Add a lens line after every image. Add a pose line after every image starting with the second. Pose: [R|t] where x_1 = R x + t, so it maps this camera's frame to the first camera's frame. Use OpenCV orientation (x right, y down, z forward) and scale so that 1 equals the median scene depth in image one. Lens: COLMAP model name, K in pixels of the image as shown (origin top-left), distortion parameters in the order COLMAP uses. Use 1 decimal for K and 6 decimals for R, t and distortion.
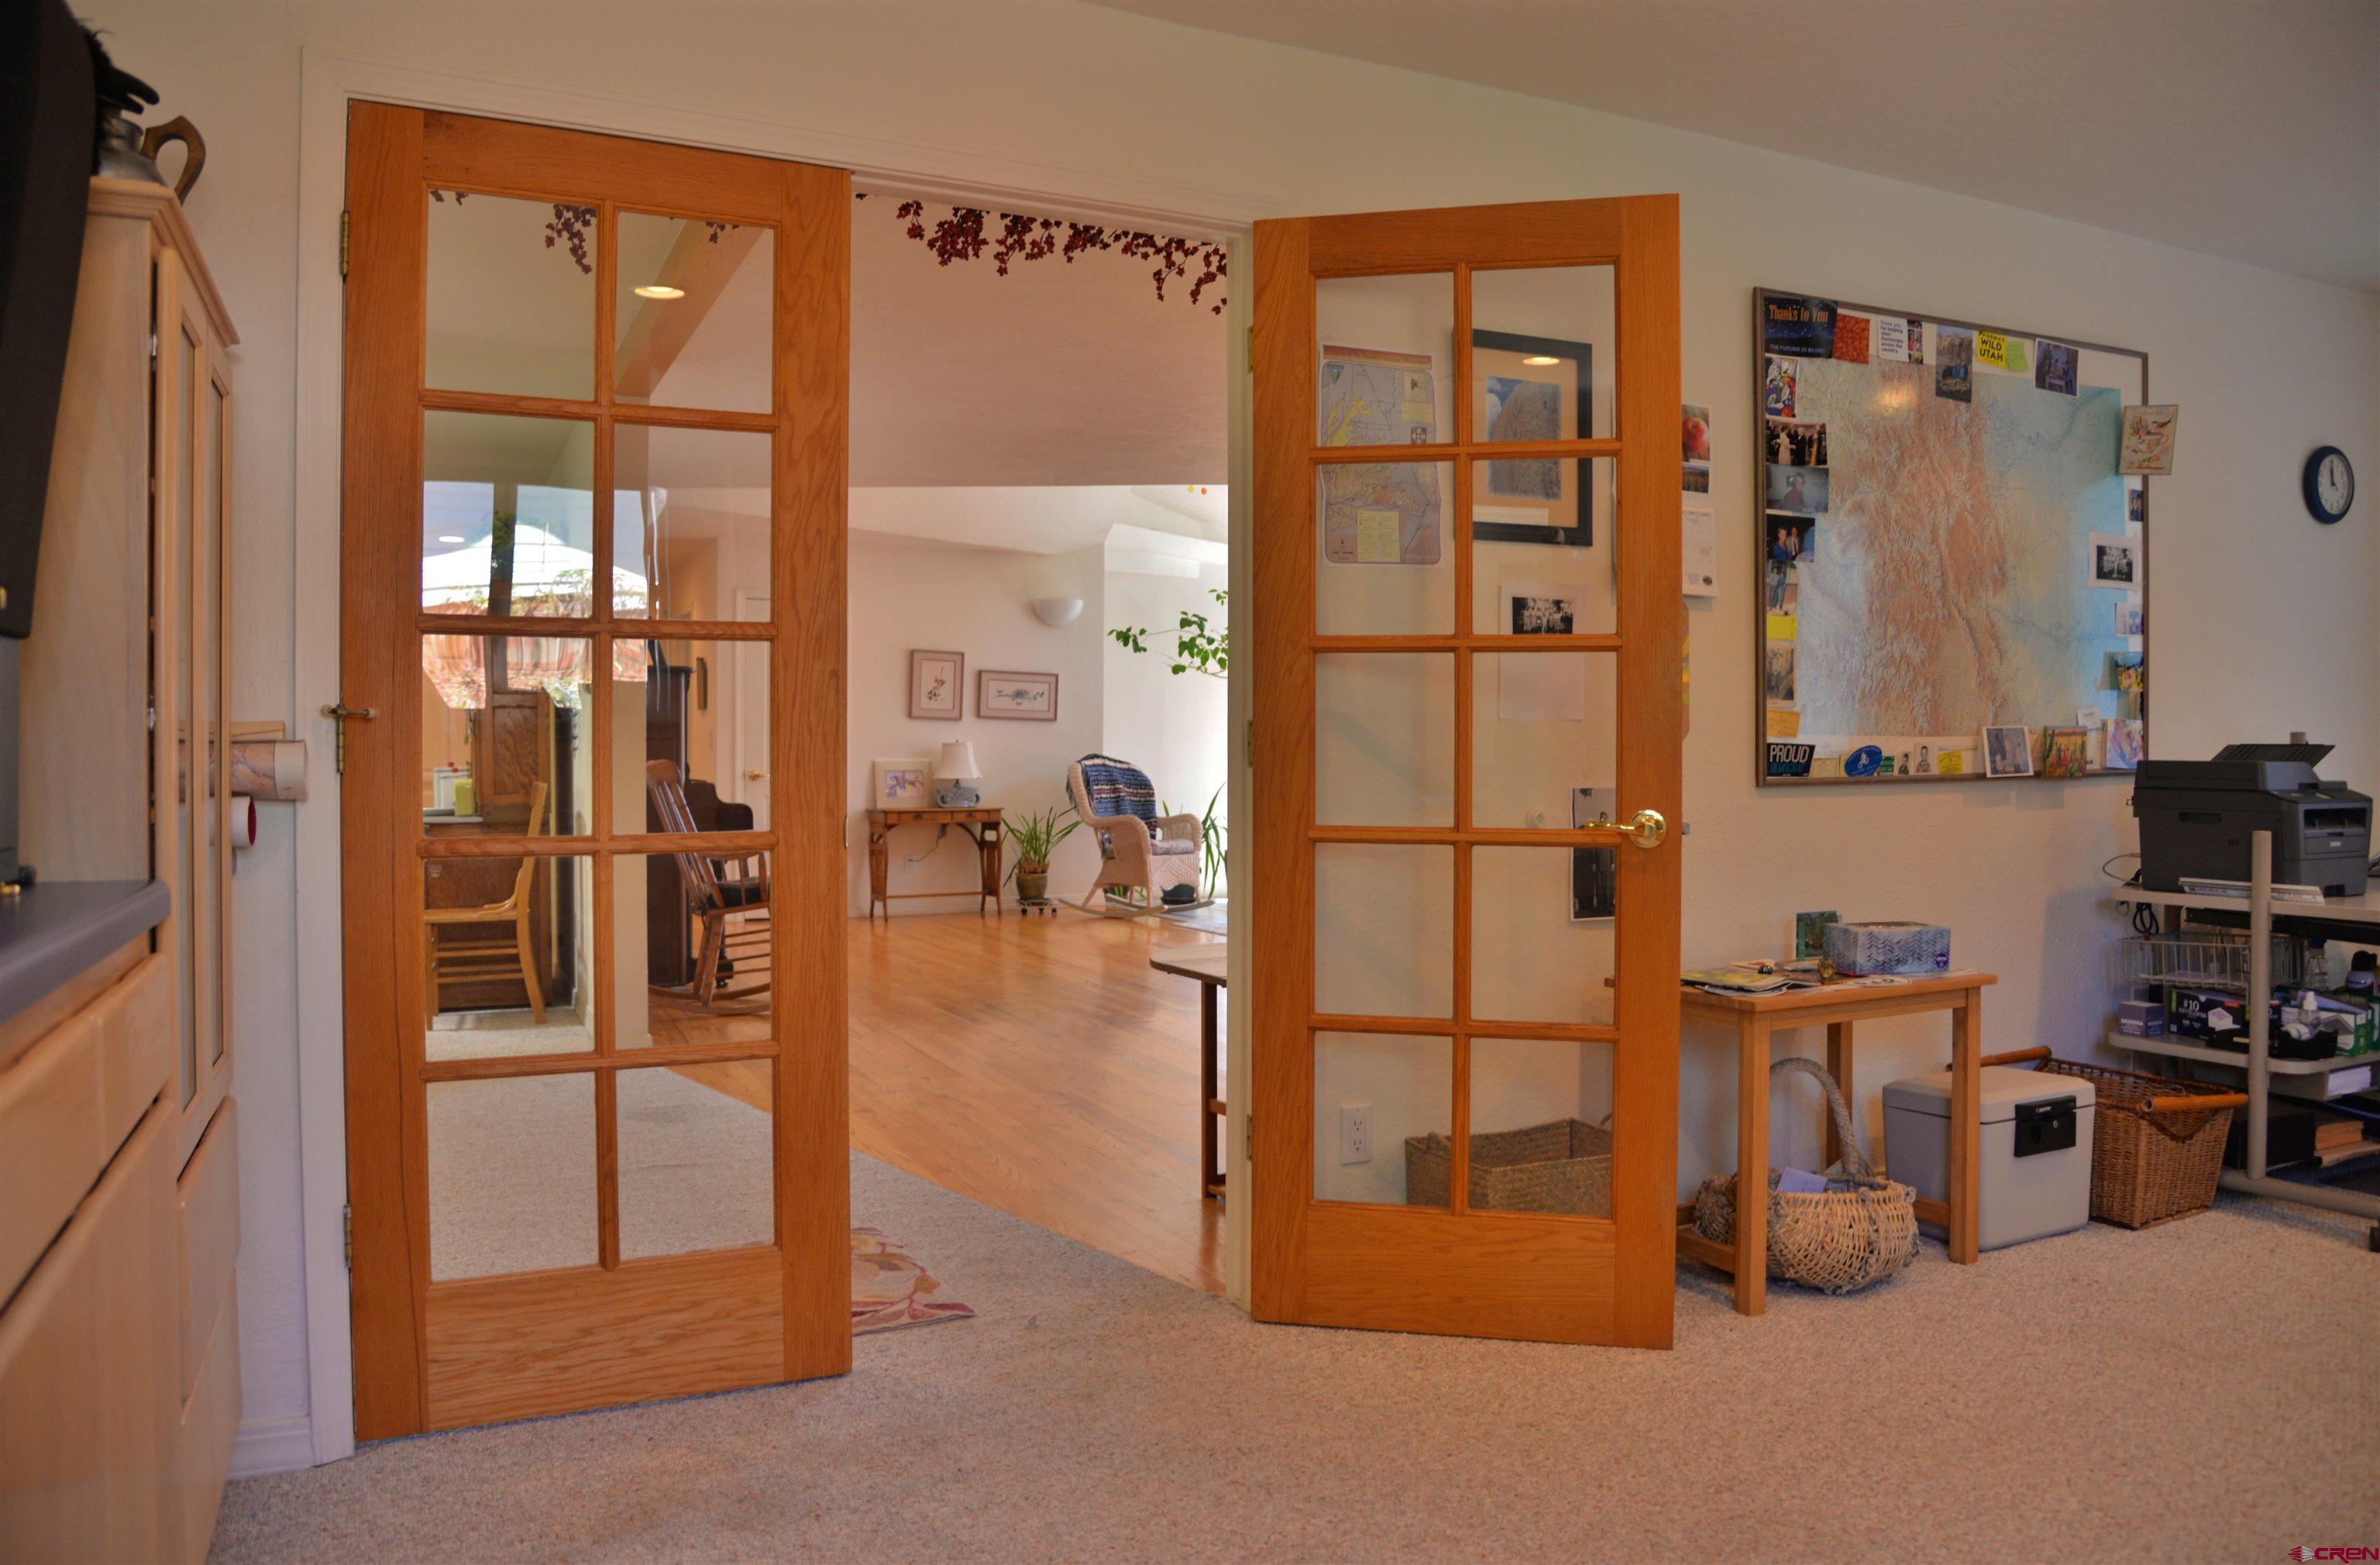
lens RADIAL K [[1647.5, 0, 1164.0], [0, 1647.5, 780.3], [0, 0, 1]] dist [-0.098206, 0.037888]
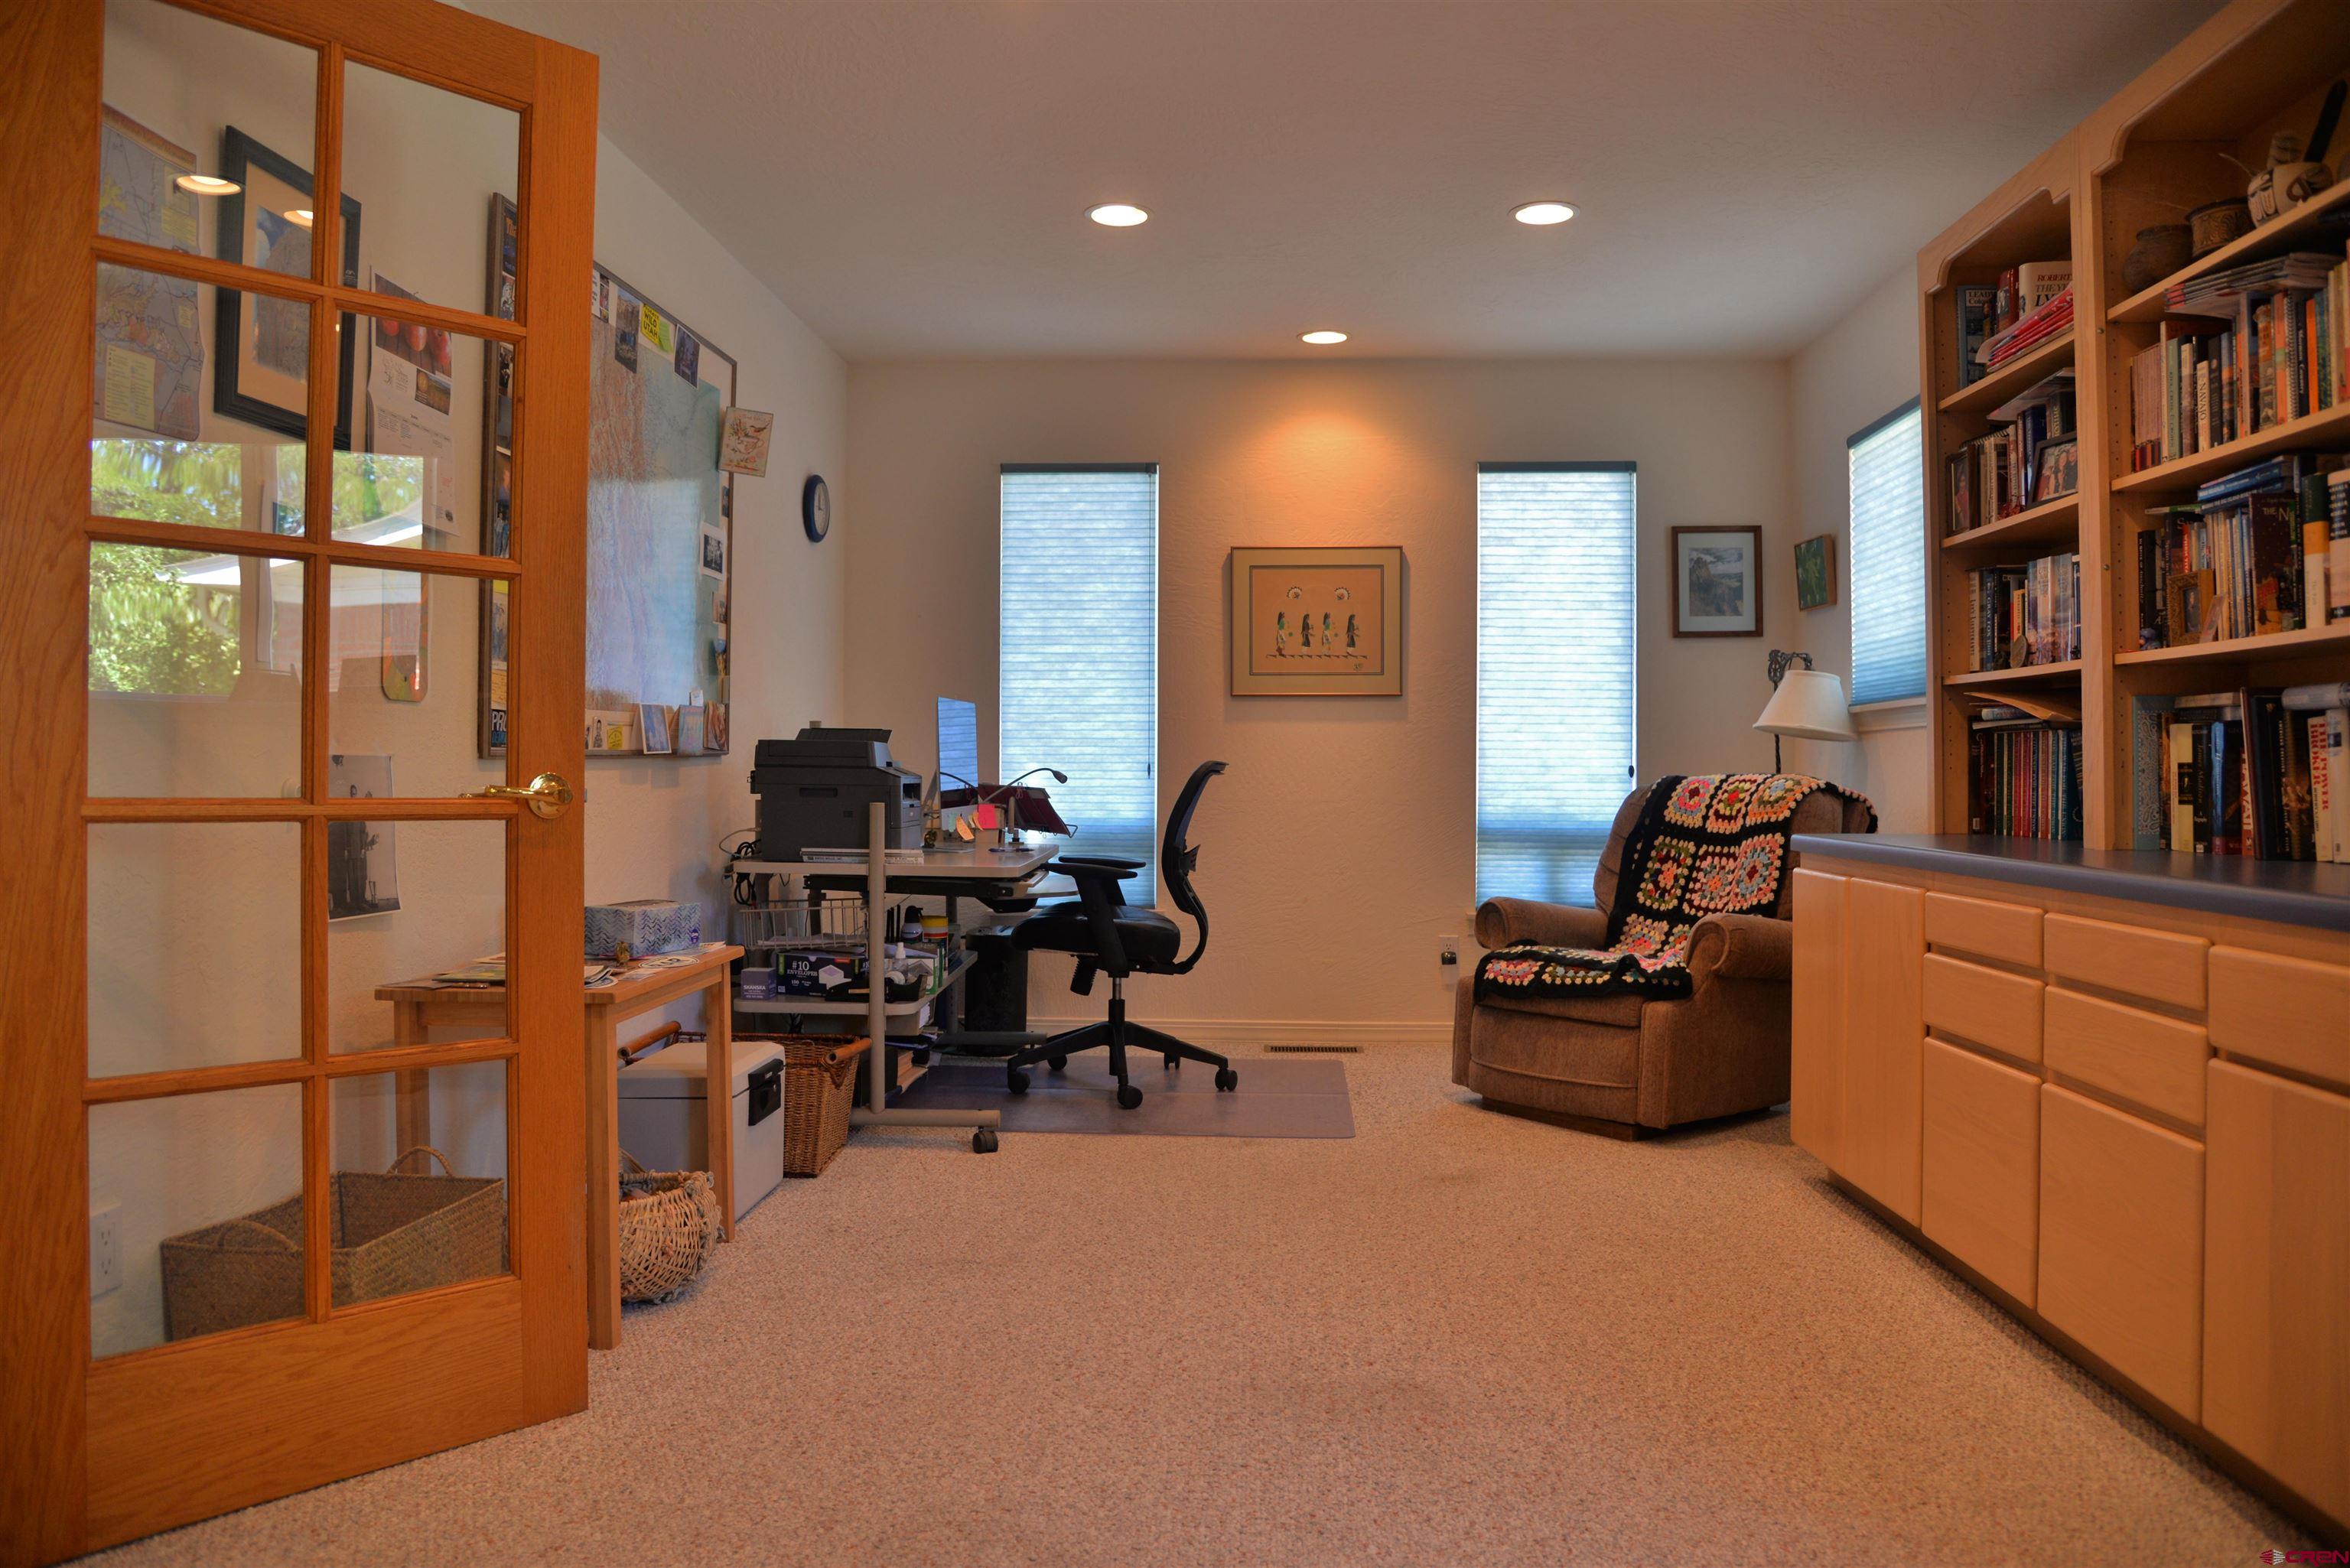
lens RADIAL K [[1626.6, 0, 1170.2], [0, 1626.6, 774.4], [0, 0, 1]] dist [-0.098206, 0.037888]
pose [[0.475389, 0.003311, 0.879769, -0.229210], [0.007695, 0.999939, -0.007921, 0.023516], [-0.879742, 0.010535, 0.475335, 0.277546]]
